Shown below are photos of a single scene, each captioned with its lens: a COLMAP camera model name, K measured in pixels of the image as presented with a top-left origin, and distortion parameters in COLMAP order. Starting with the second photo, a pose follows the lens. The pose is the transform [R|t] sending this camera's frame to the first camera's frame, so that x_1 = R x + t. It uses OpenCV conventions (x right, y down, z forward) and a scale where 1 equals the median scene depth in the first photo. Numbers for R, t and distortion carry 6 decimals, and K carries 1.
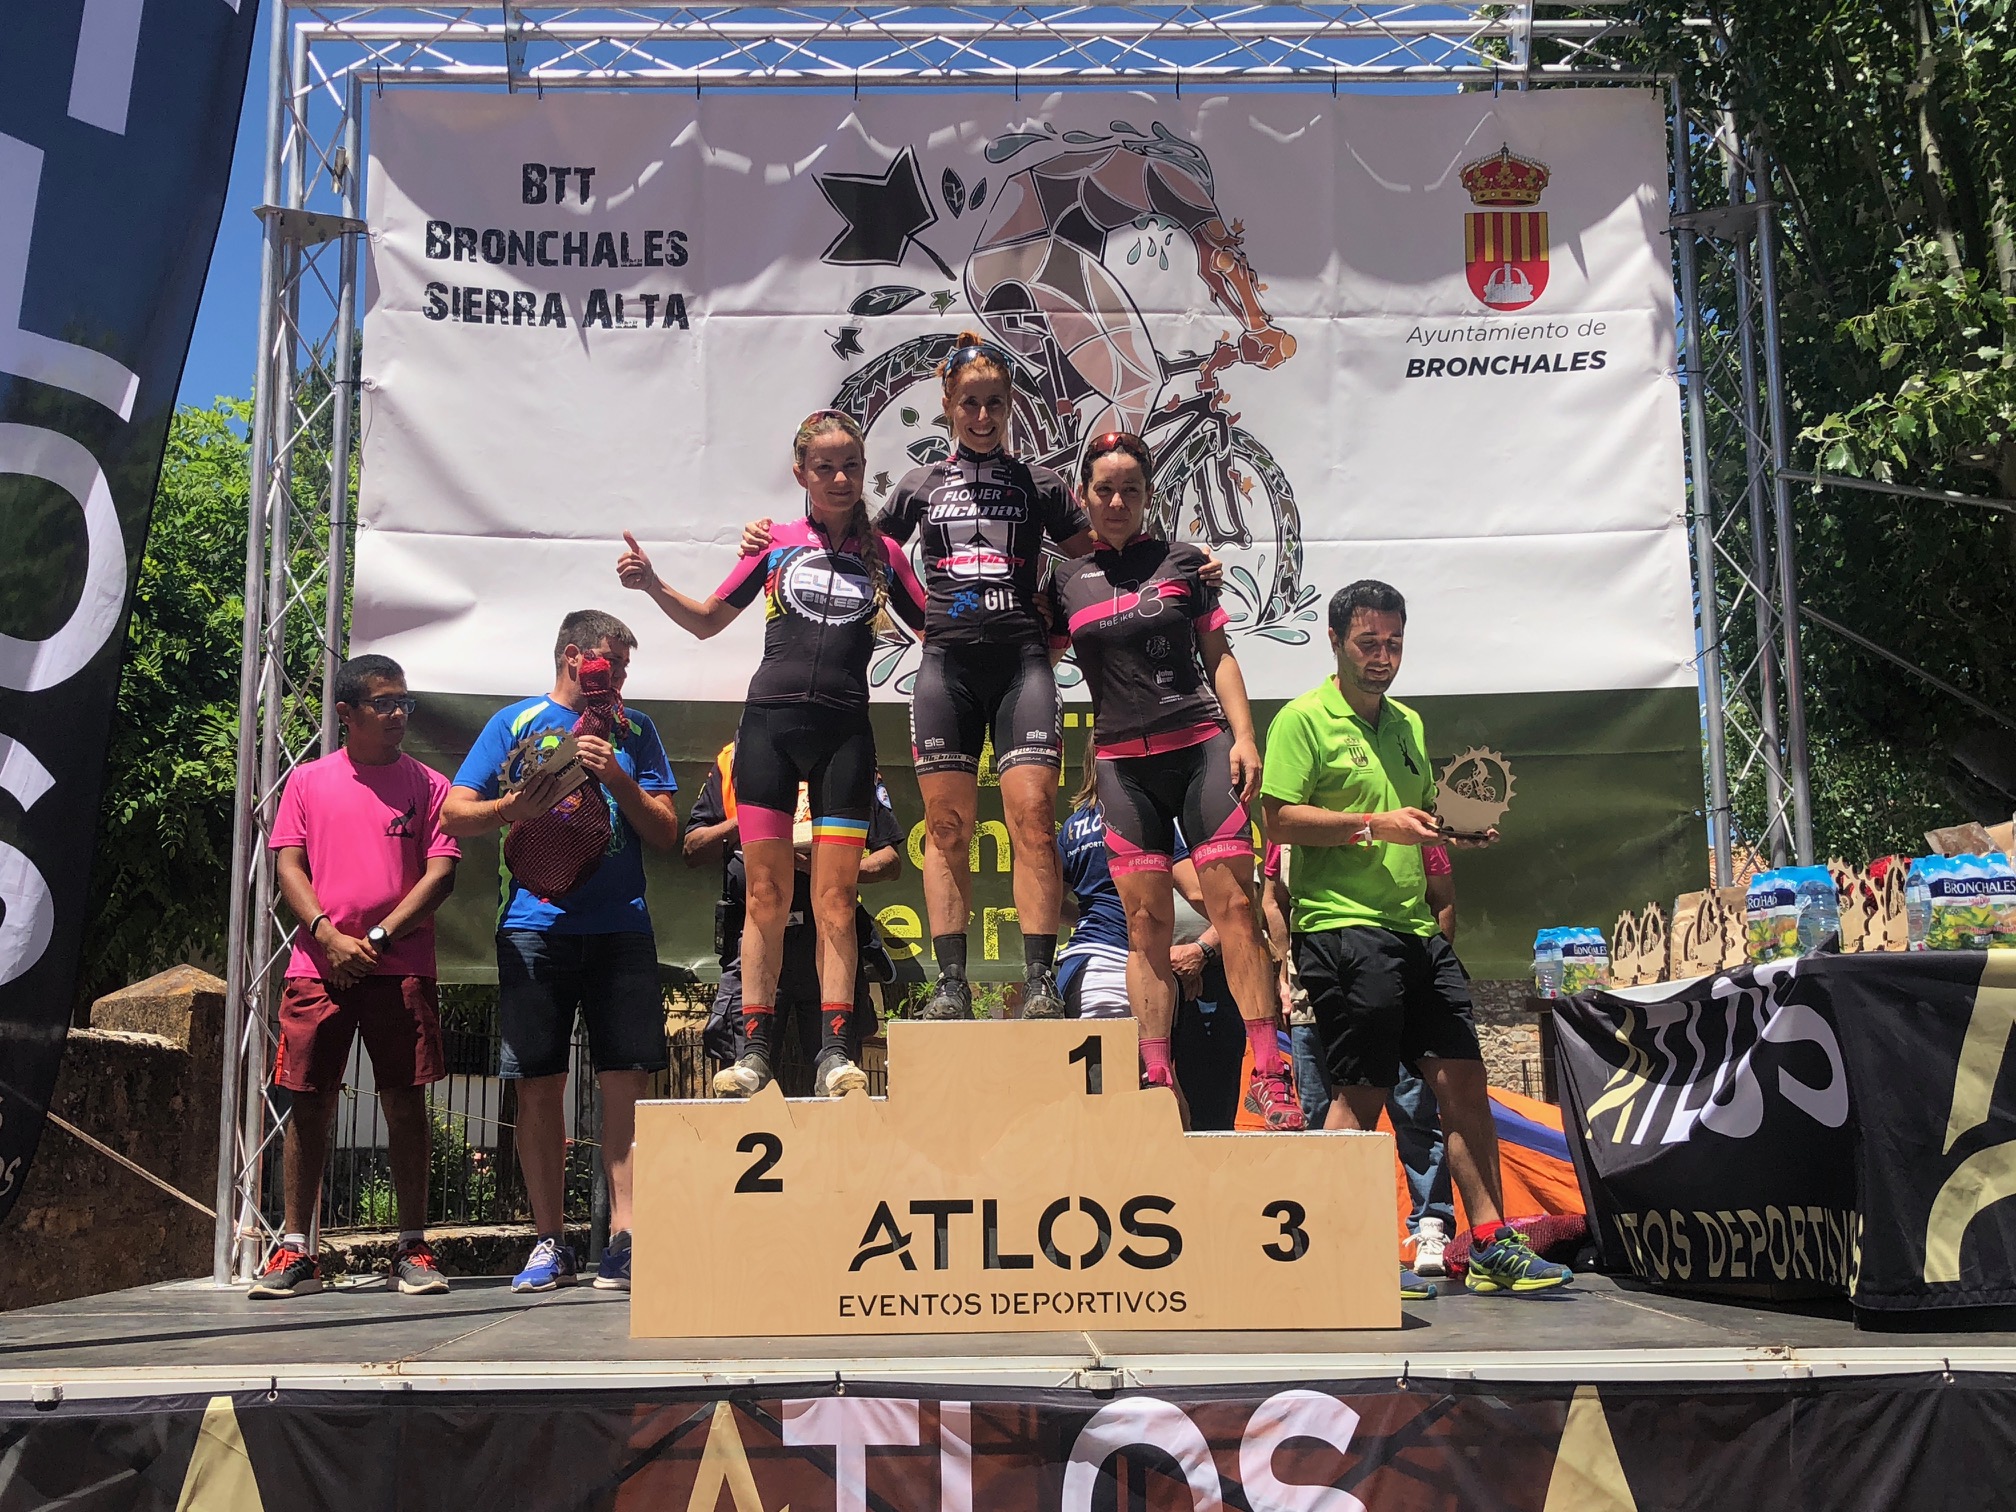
lens RADIAL K [[2186.8, 0, 1008.0], [0, 2186.8, 756.0], [0, 0, 1]] dist [0.114088, -0.243909]
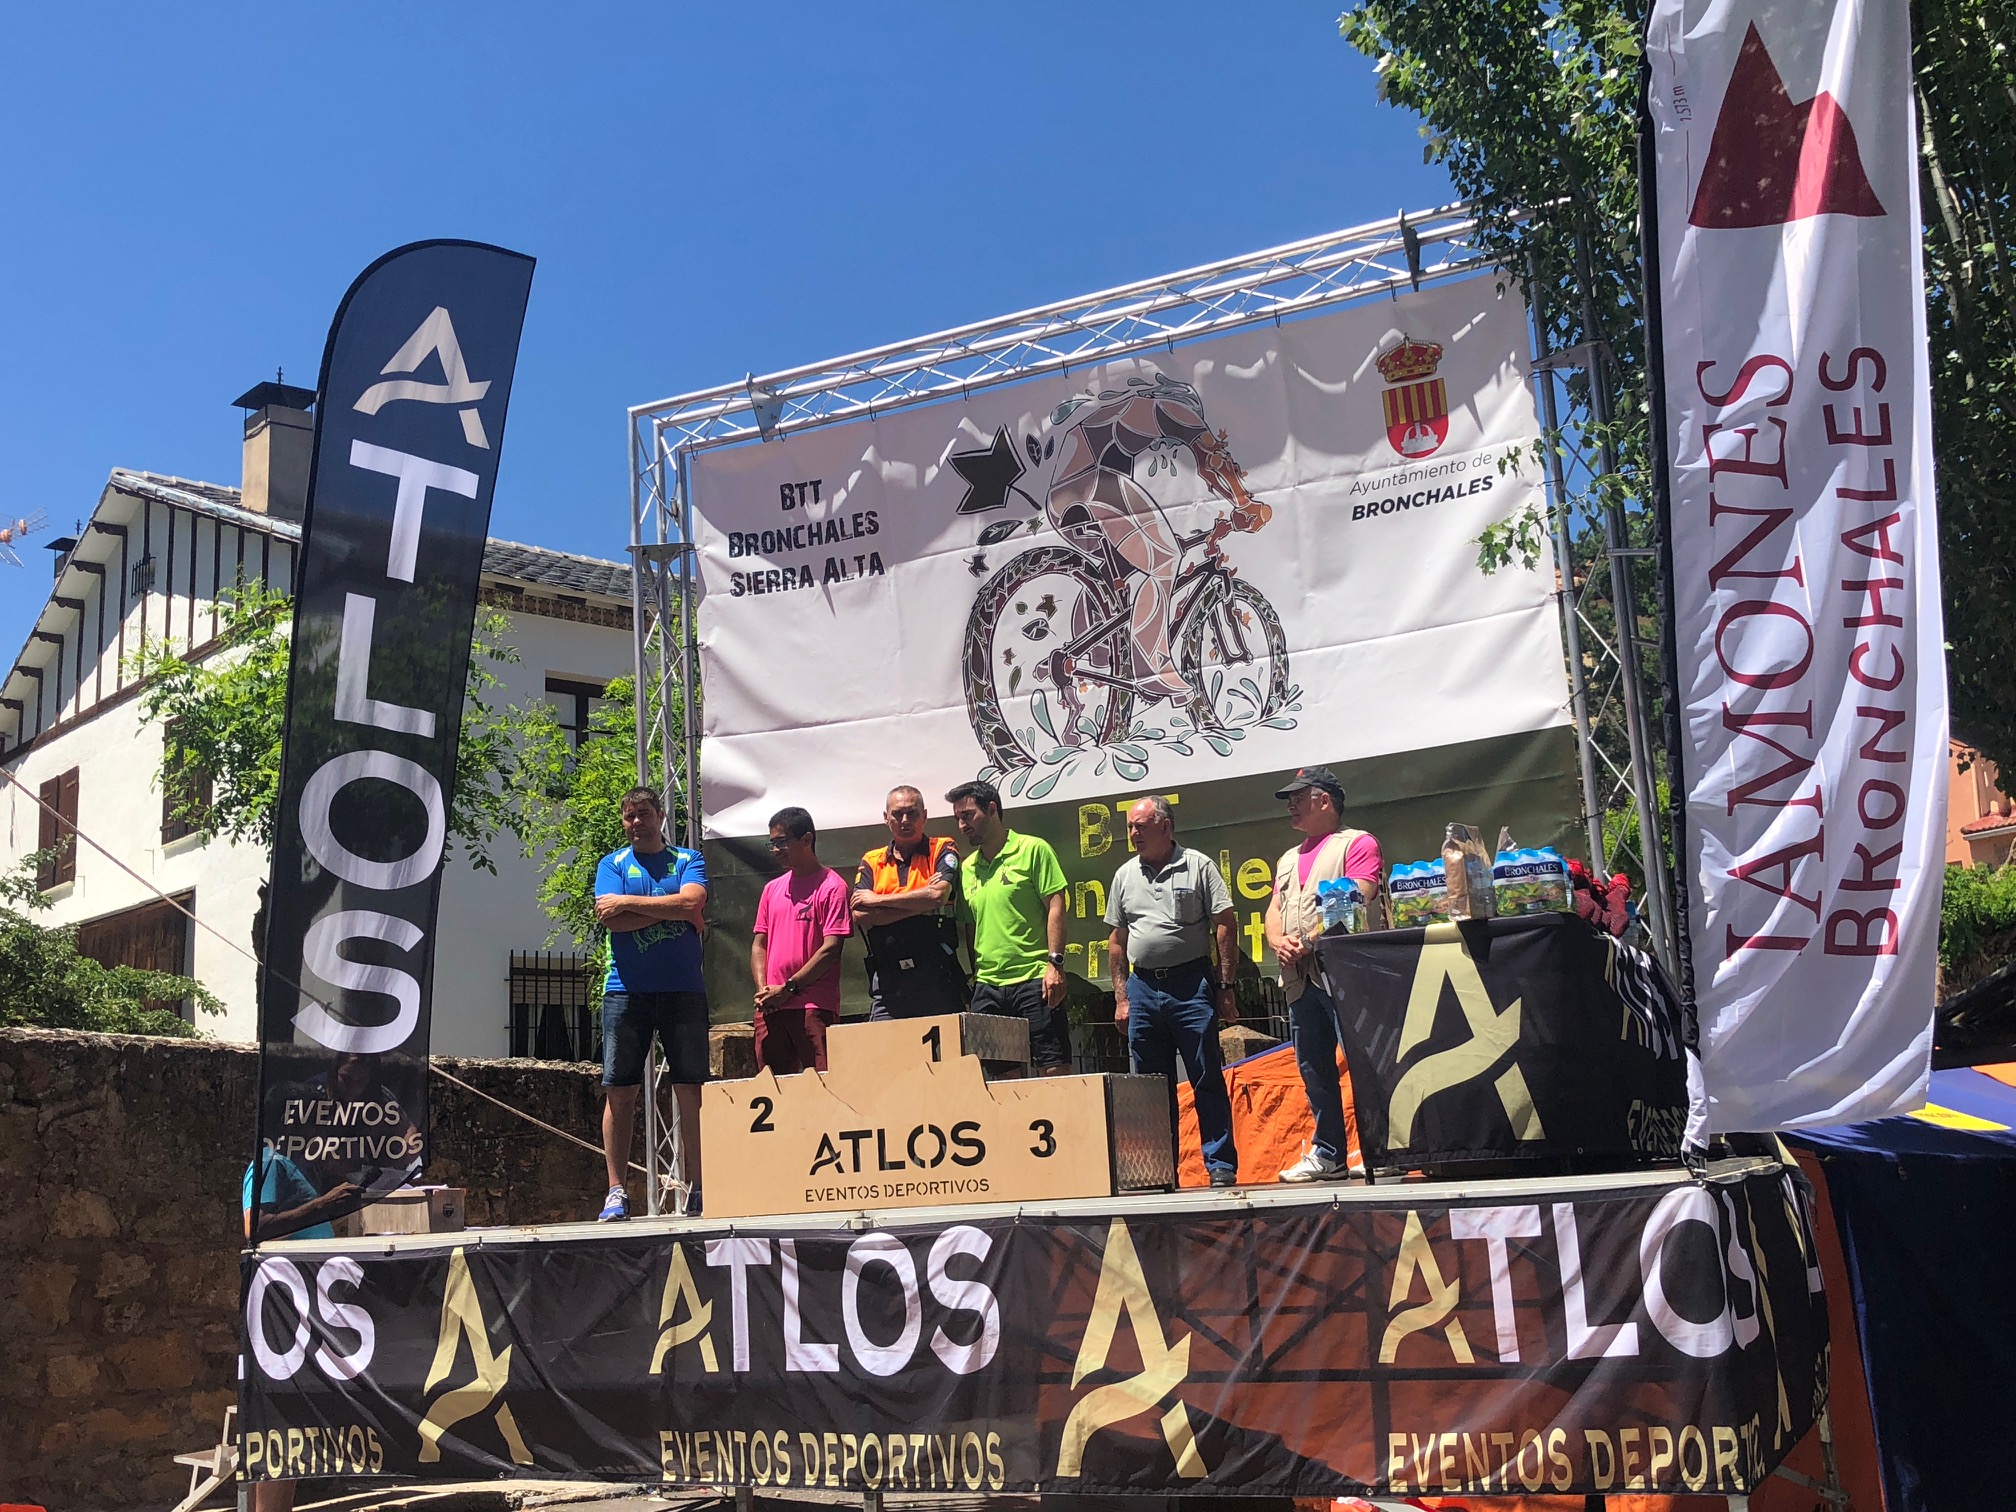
lens RADIAL K [[2120.9, 0, 1008.0], [0, 2120.9, 756.0], [0, 0, 1]] dist [0.218128, -0.660599]
pose [[0.892609, -0.126071, -0.432846, 0.545343], [0.119885, 0.991913, -0.041678, 0.000393], [0.434599, -0.014690, 0.900504, -0.275761]]
